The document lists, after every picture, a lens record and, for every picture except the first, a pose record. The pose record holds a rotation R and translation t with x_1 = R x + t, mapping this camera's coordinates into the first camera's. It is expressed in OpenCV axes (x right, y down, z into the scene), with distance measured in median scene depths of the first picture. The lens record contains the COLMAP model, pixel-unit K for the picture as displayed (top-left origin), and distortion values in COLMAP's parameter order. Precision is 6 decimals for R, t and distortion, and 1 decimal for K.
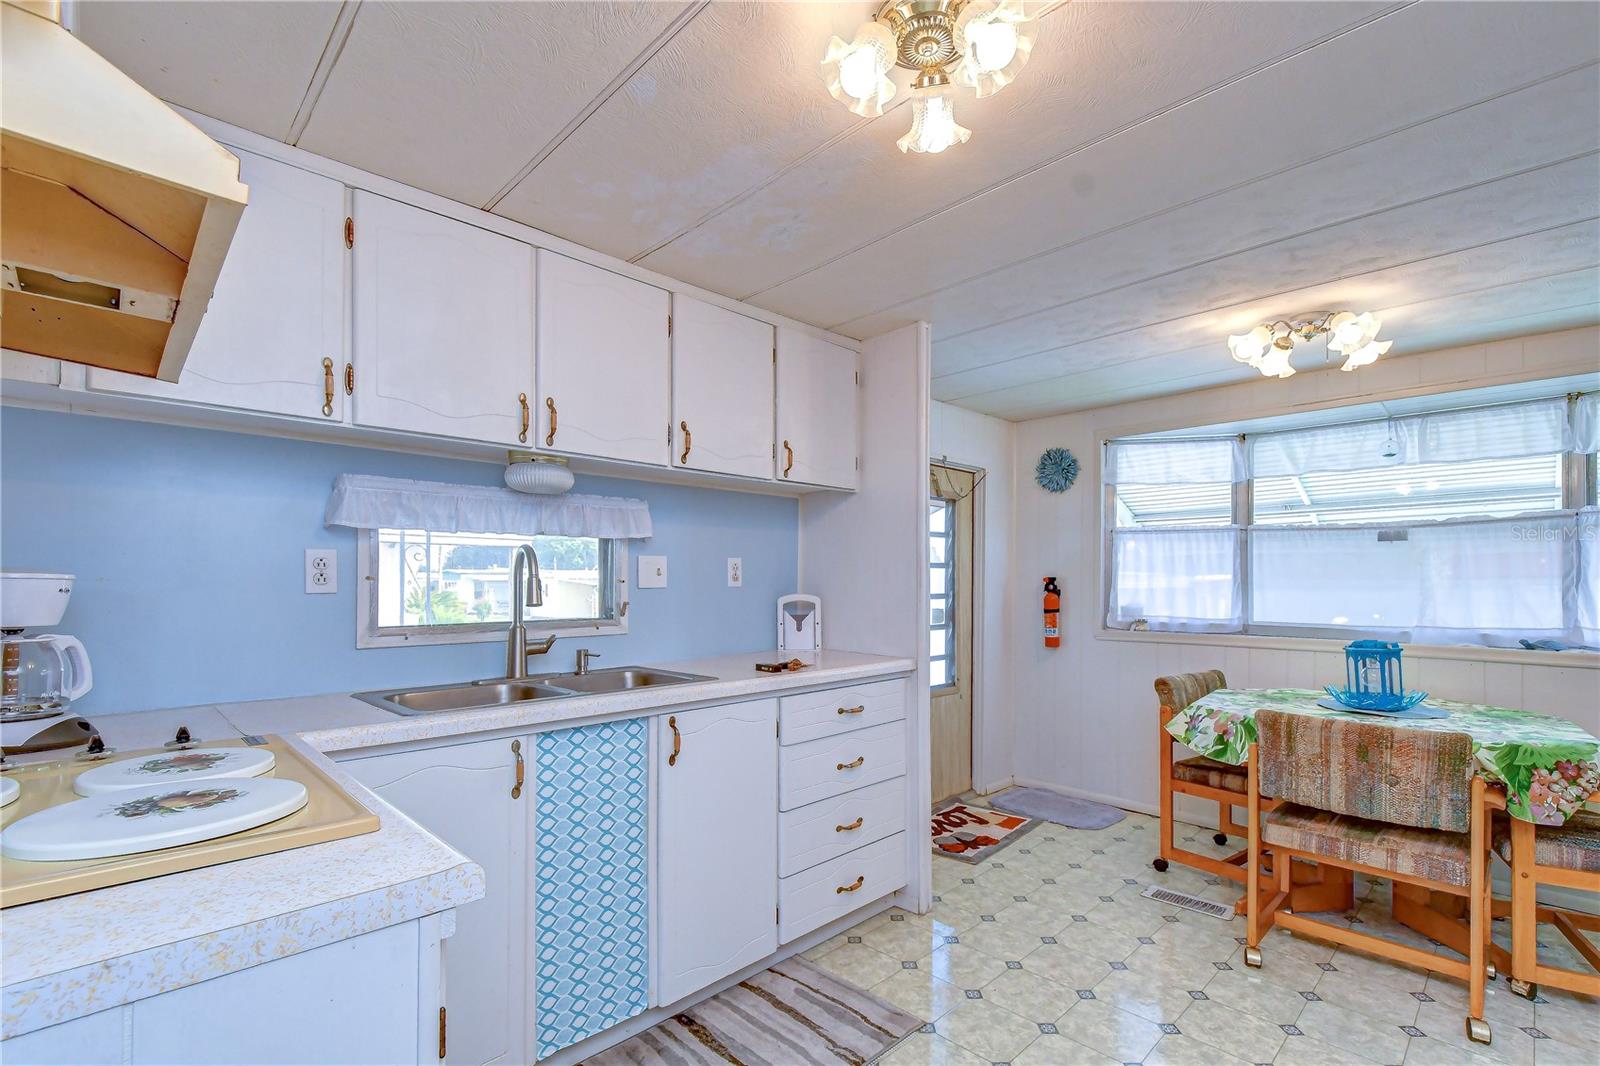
lens RADIAL K [[712.9, 0, 807.3], [0, 712.9, 572.7], [0, 0, 1]] dist [-0.002643, -0.001276]
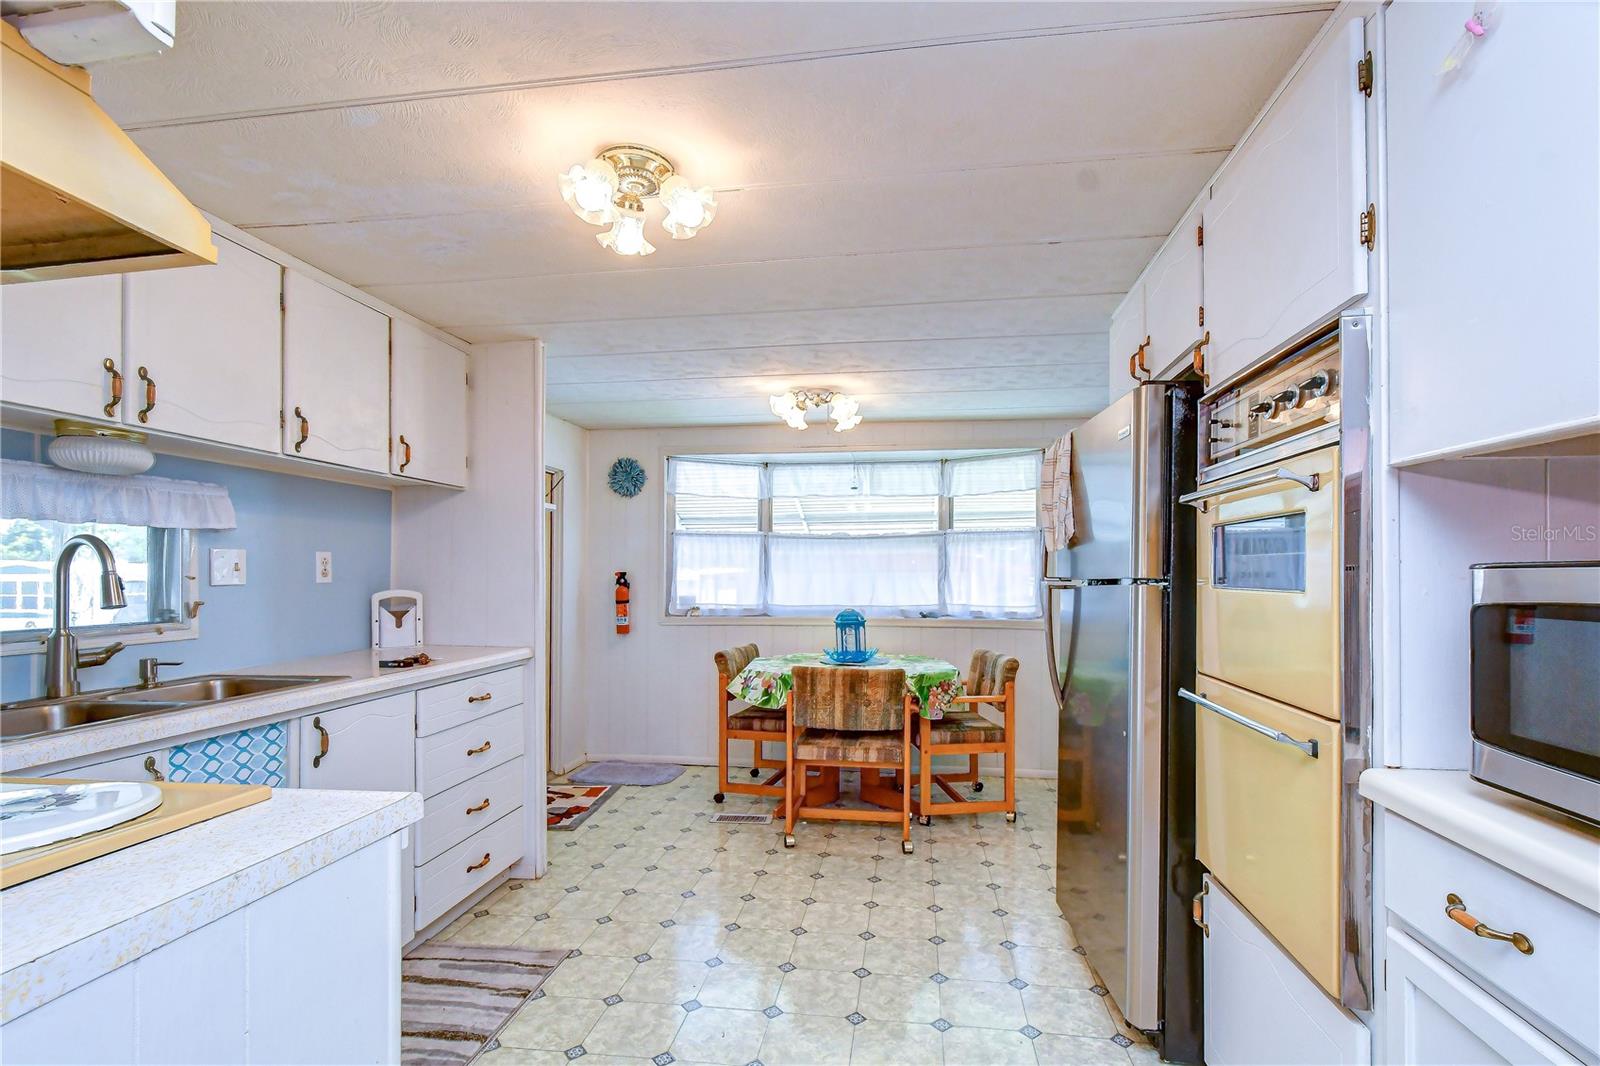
lens RADIAL K [[732.4, 0, 803.1], [0, 732.4, 566.3], [0, 0, 1]] dist [-0.002249, -0.001425]
pose [[0.796098, 0.005471, 0.605143, -0.181137], [-0.006758, 0.999977, -0.000151, -0.006110], [-0.605130, -0.003969, 0.796117, -0.134674]]
